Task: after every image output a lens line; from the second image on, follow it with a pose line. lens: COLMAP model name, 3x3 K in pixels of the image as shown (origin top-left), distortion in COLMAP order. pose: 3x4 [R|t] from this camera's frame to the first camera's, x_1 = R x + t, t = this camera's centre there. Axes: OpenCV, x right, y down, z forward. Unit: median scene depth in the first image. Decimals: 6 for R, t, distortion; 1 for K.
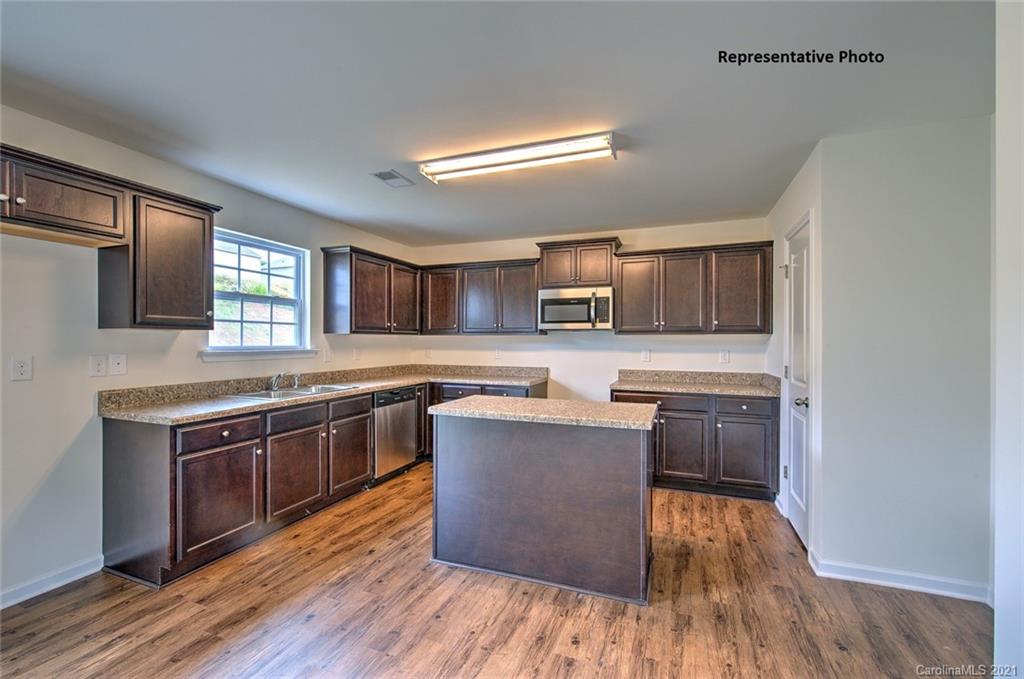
lens RADIAL K [[437.6, 0, 516.8], [0, 437.6, 341.1], [0, 0, 1]] dist [0.003489, -0.001871]
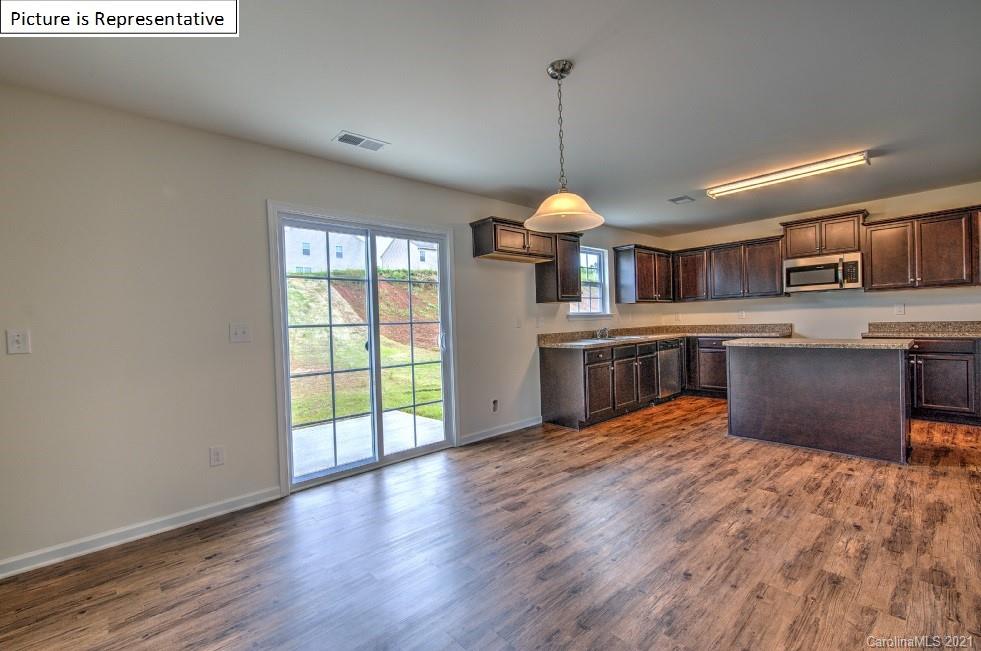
lens RADIAL K [[419.2, 0, 488.1], [0, 419.2, 327.0], [0, 0, 1]] dist [0.003489, -0.001871]
pose [[0.885588, -0.026152, -0.463734, -0.177177], [0.036018, 0.999274, 0.012430, 0.032878], [0.463073, -0.027711, 0.885887, -0.556011]]
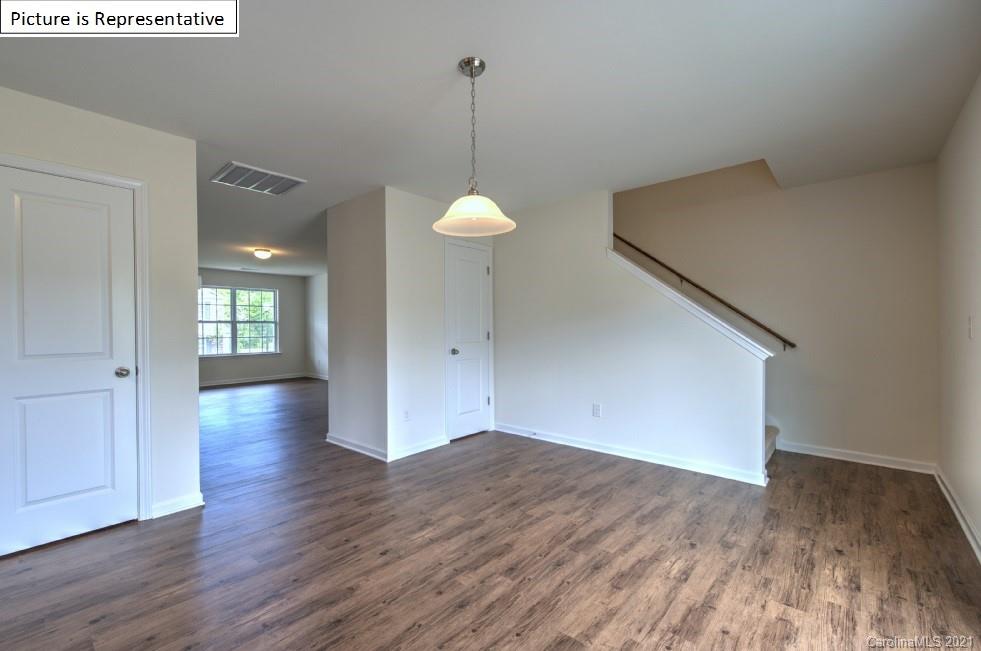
lens RADIAL K [[419.2, 0, 489.0], [0, 419.2, 327.4], [0, 0, 1]] dist [0.003489, -0.001871]
pose [[-0.934354, 0.001860, 0.356342, -0.603865], [0.004202, 0.999974, 0.005798, 0.029787], [-0.356322, 0.006915, -0.934338, 0.630688]]
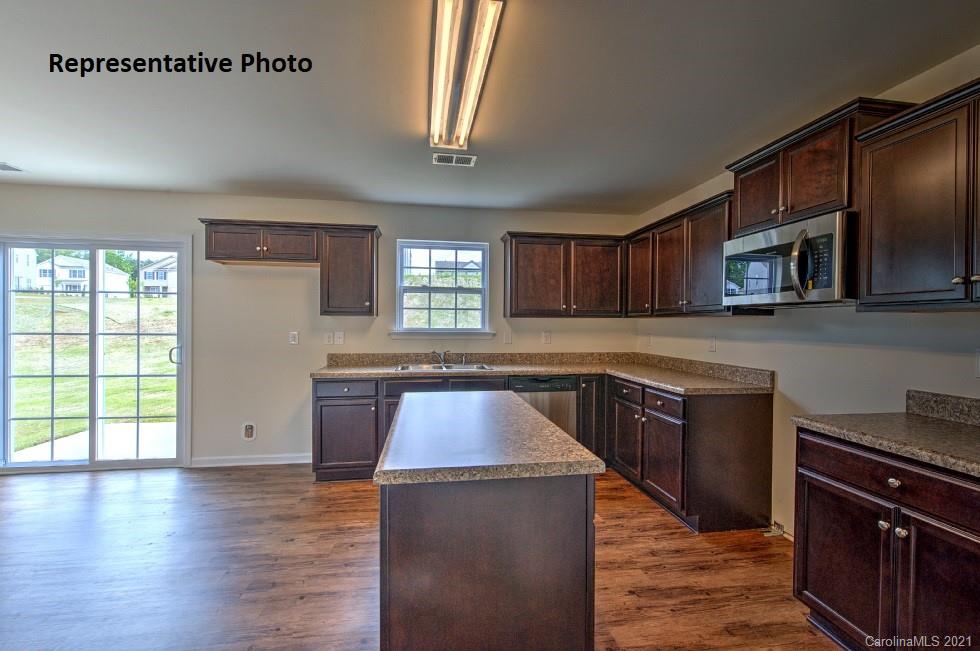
lens RADIAL K [[418.8, 0, 485.6], [0, 418.8, 326.3], [0, 0, 1]] dist [0.003489, -0.001871]
pose [[0.488552, 0.006565, -0.872510, 0.486229], [-0.006141, 0.999973, 0.004086, 0.001077], [0.872513, 0.003362, 0.488579, 0.506619]]
